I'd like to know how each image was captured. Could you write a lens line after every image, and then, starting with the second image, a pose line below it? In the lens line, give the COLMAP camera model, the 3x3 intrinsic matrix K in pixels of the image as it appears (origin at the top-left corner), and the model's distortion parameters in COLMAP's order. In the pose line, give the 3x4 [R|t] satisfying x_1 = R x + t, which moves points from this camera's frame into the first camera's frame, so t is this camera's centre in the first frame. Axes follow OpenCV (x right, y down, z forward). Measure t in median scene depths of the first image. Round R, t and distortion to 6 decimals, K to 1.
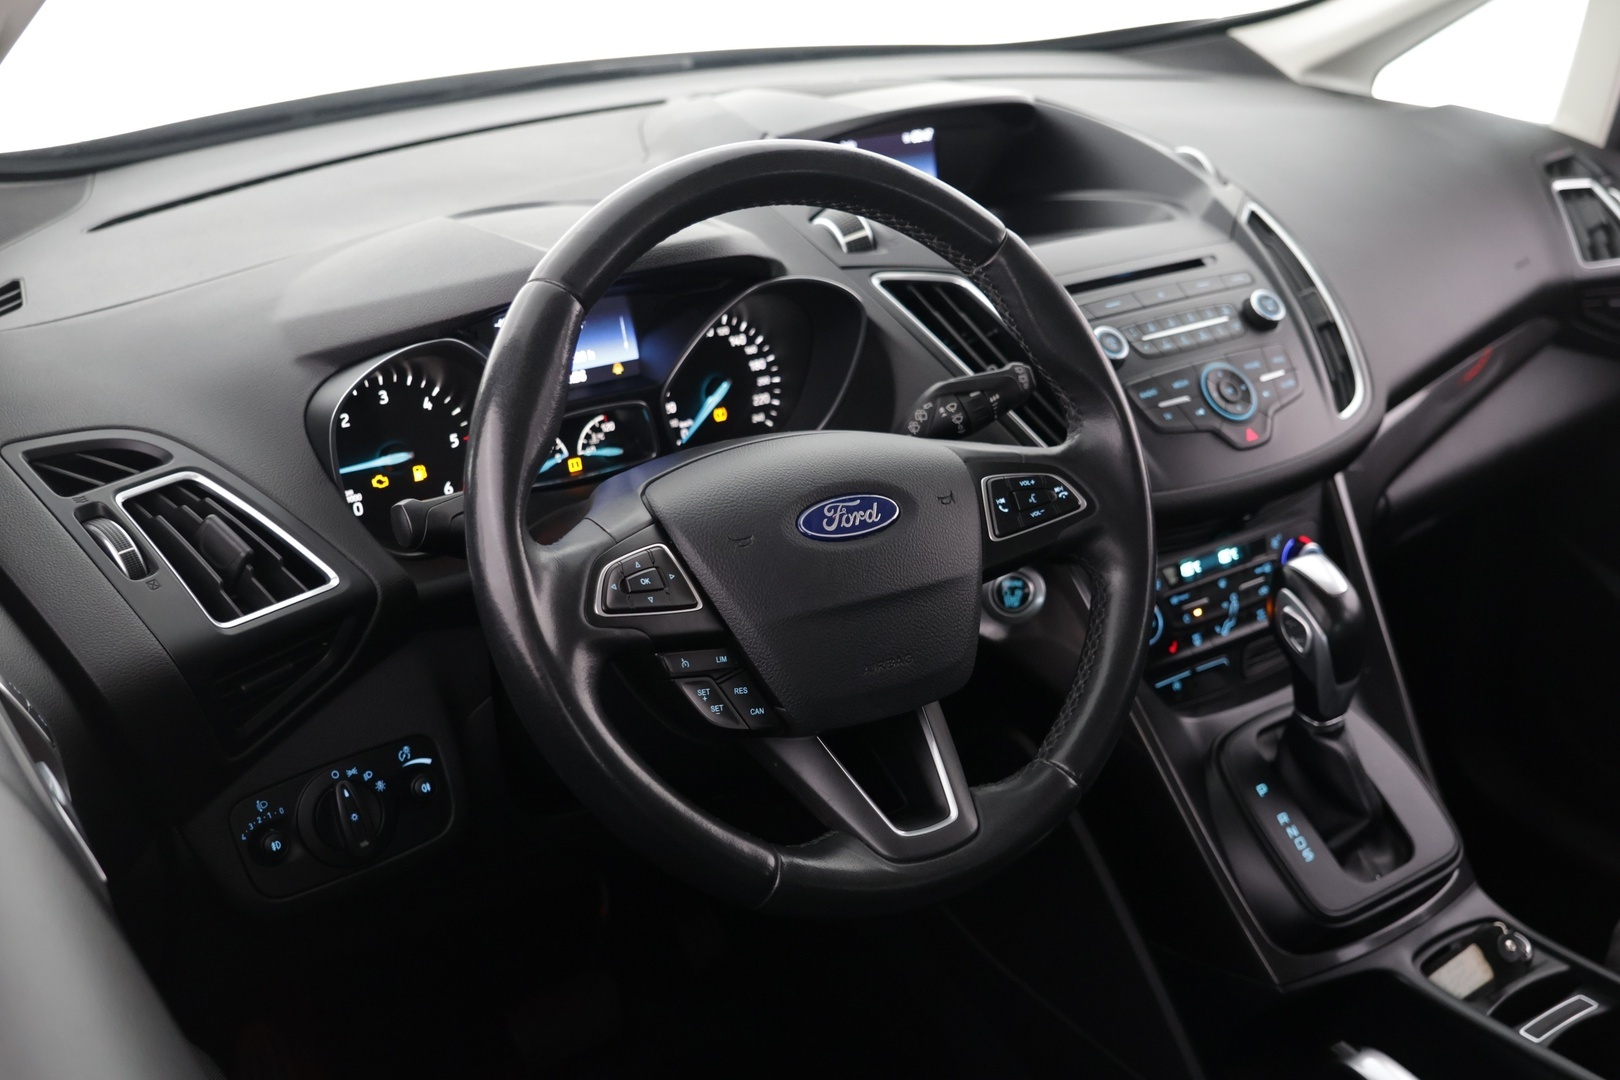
lens RADIAL K [[1727.8, 0, 804.9], [0, 1727.8, 529.0], [0, 0, 1]] dist [-0.024647, 0.000000]
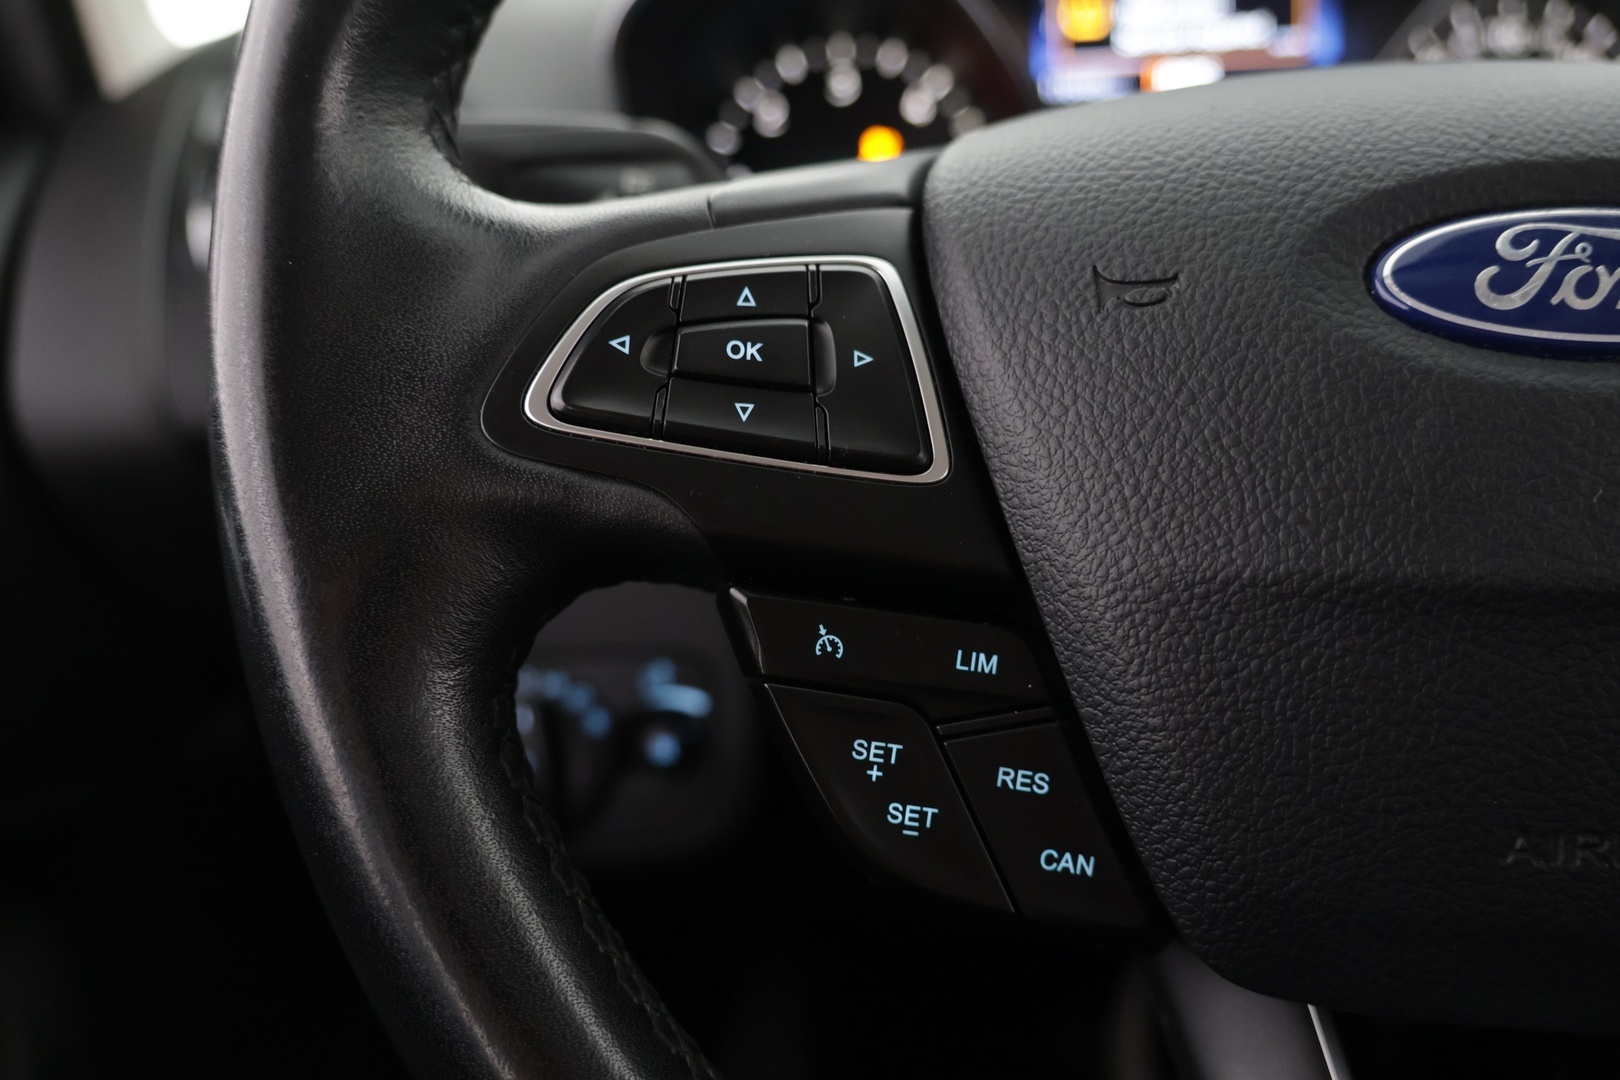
lens RADIAL K [[1356.1, 0, 812.0], [0, 1356.1, 542.6], [0, 0, 1]] dist [-0.032510, 0.012983]
pose [[0.784941, 0.212065, -0.582148, 0.045931], [-0.180710, 0.977107, 0.112280, 0.024628], [0.592631, 0.017067, 0.805293, 0.581725]]
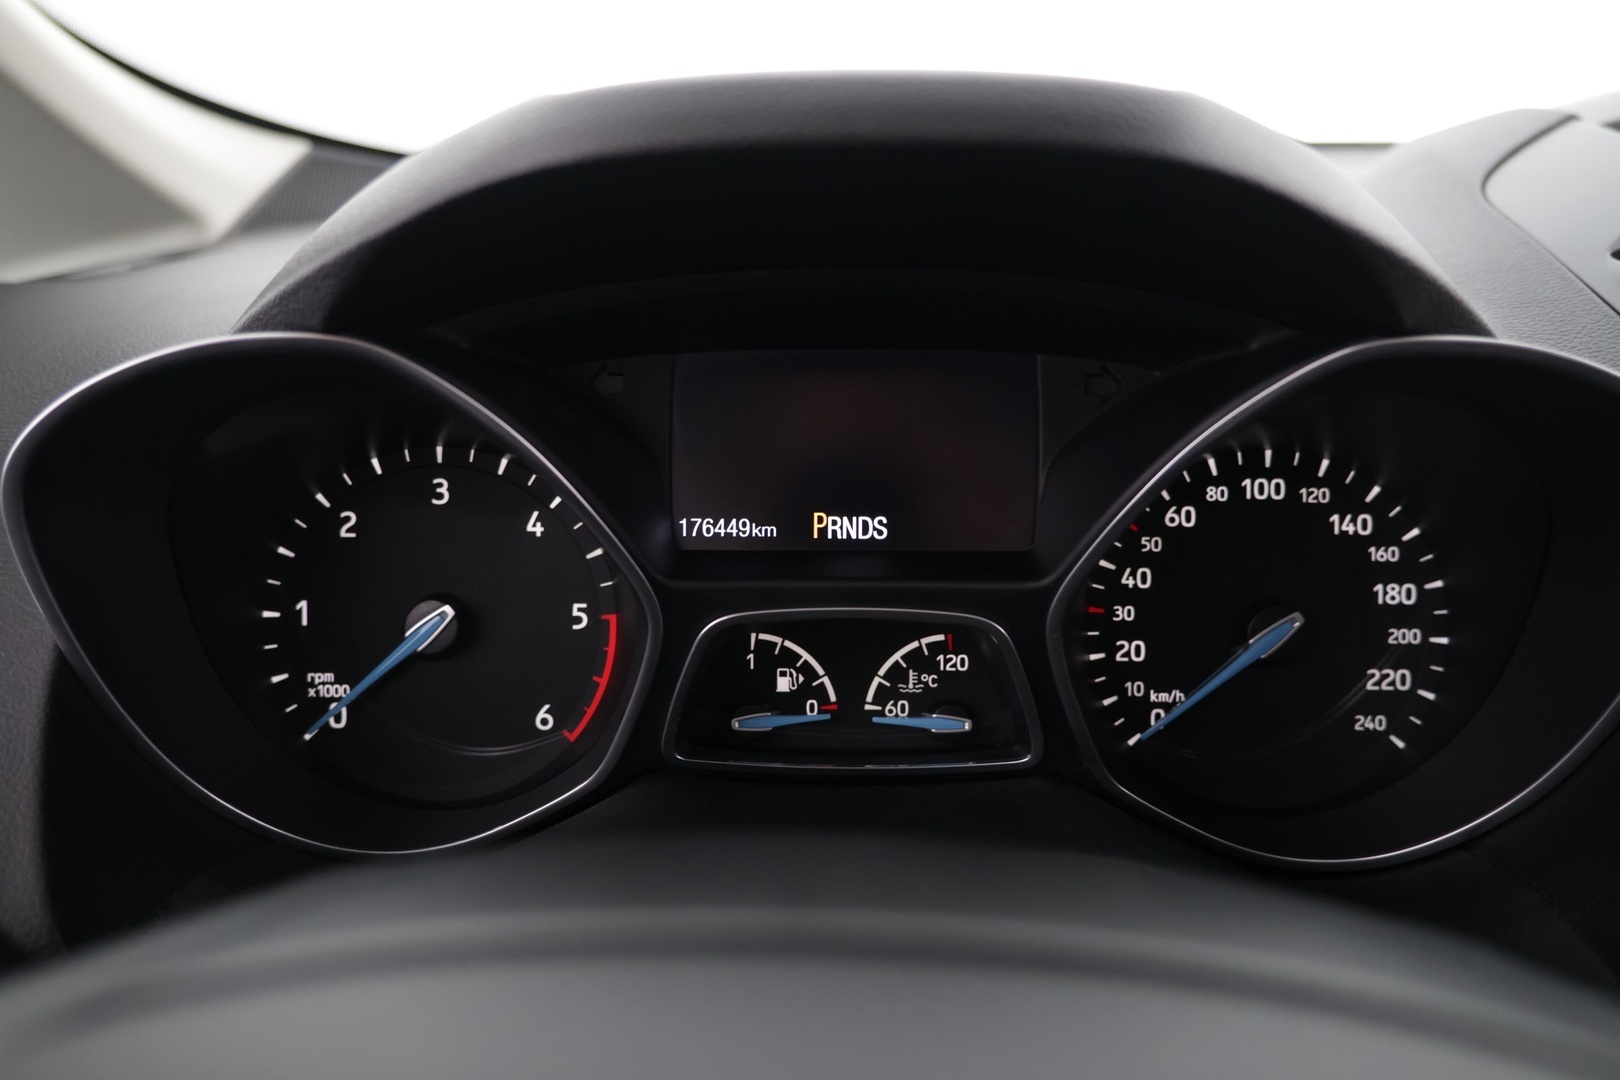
lens RADIAL K [[1356.1, 0, 805.4], [0, 1356.1, 551.3], [0, 0, 1]] dist [-0.032510, 0.012983]
pose [[0.810155, 0.176617, -0.558977, 0.037334], [-0.229211, 0.973062, -0.024755, -0.069282], [0.539547, 0.148179, 0.828814, 0.703595]]
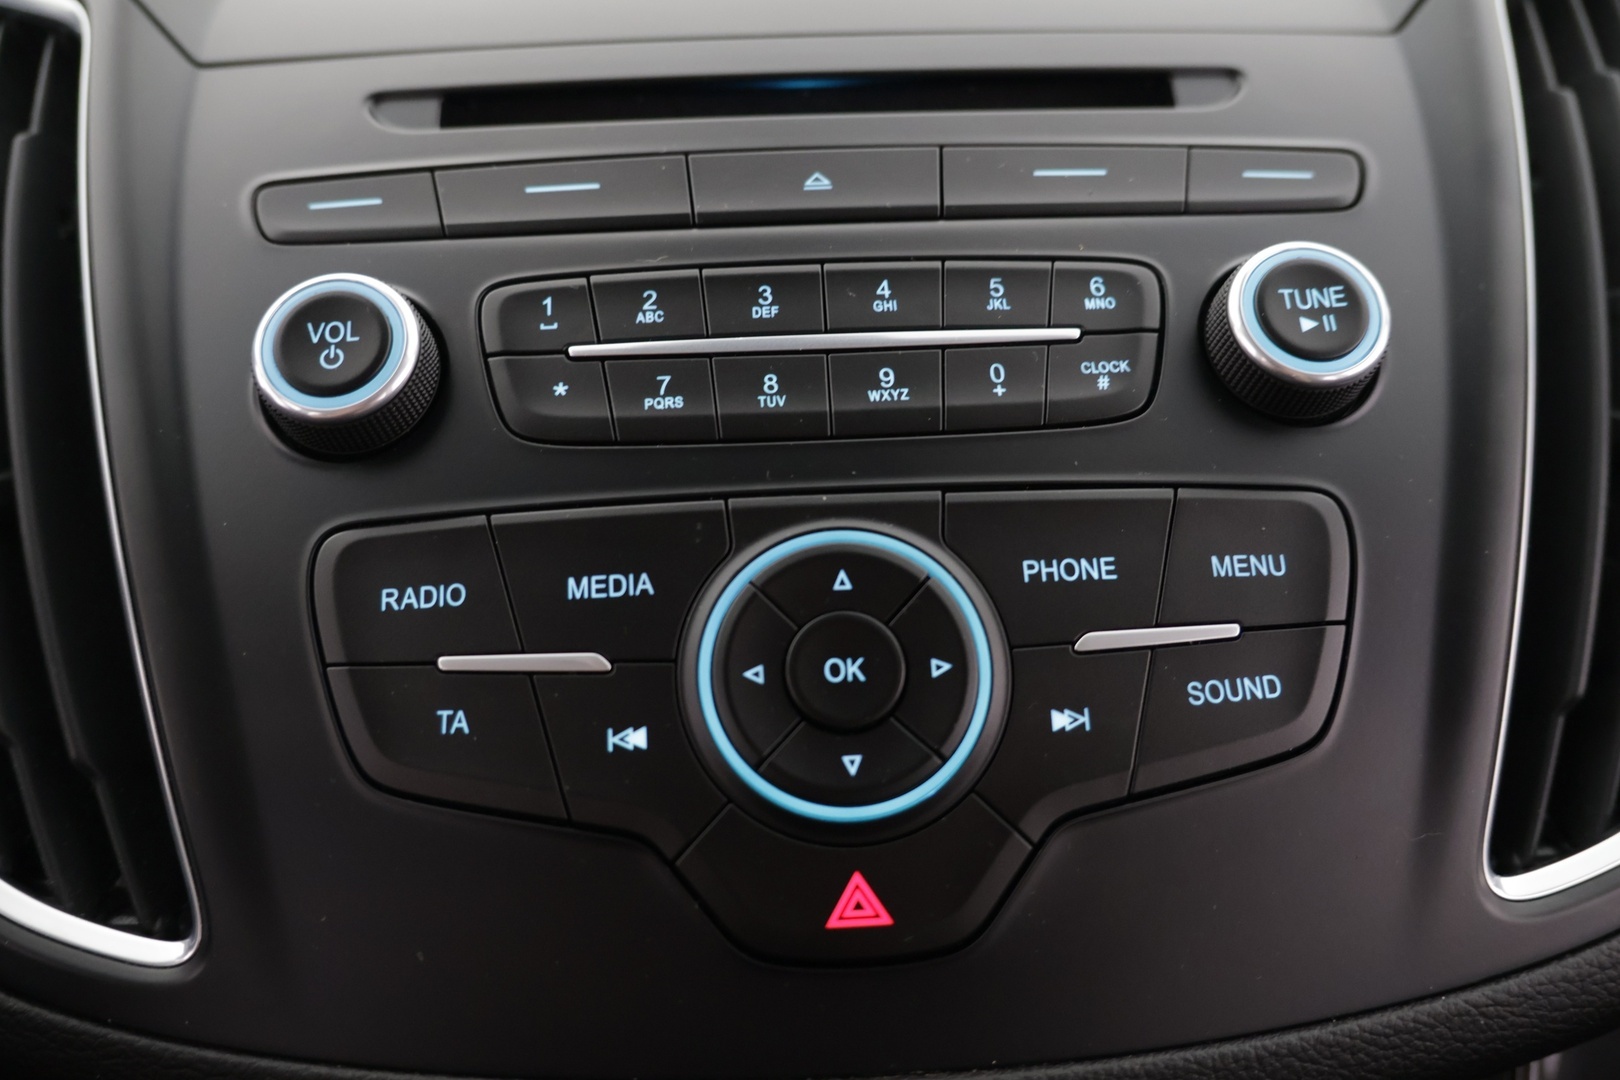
lens RADIAL K [[1424.5, 0, 806.7], [0, 1424.5, 537.7], [0, 0, 1]] dist [-0.047343, 0.044404]
pose [[0.847840, 0.271598, -0.455413, 0.327617], [-0.200840, 0.959357, 0.198236, -0.134431], [0.490744, -0.076607, 0.867929, 0.866059]]
